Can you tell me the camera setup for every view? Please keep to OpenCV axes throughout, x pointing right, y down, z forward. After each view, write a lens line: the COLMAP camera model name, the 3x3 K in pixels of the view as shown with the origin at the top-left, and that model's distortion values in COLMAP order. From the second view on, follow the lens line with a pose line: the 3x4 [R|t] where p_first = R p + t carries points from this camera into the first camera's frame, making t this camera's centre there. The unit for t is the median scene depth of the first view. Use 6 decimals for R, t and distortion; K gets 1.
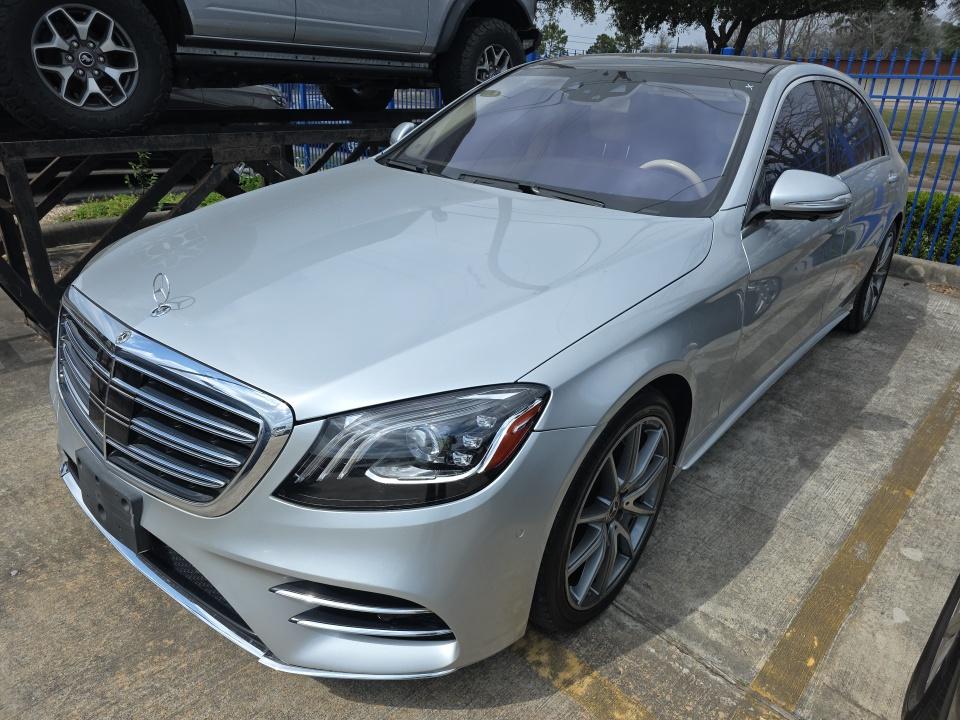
lens RADIAL K [[661.0, 0, 479.3], [0, 661.0, 359.7], [0, 0, 1]] dist [0.006346, 0.006641]
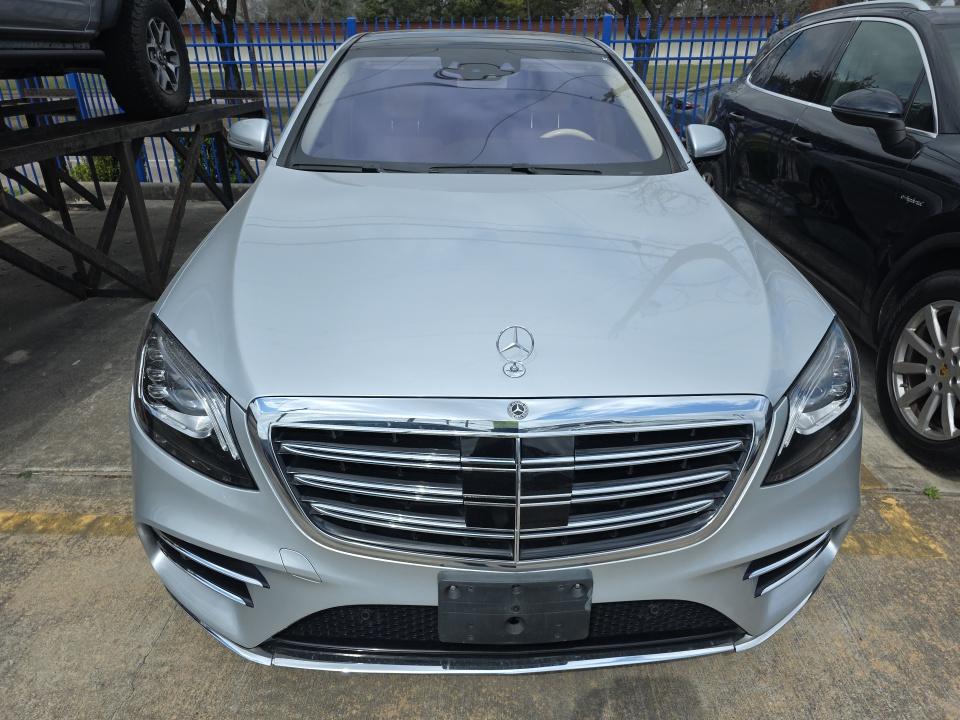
lens RADIAL K [[670.6, 0, 476.3], [0, 670.6, 360.6], [0, 0, 1]] dist [0.012520, -0.019186]
pose [[0.758147, -0.313564, 0.571744, -0.525816], [0.287642, 0.947696, 0.138329, -0.113399], [-0.585214, 0.059584, 0.808687, 0.174934]]
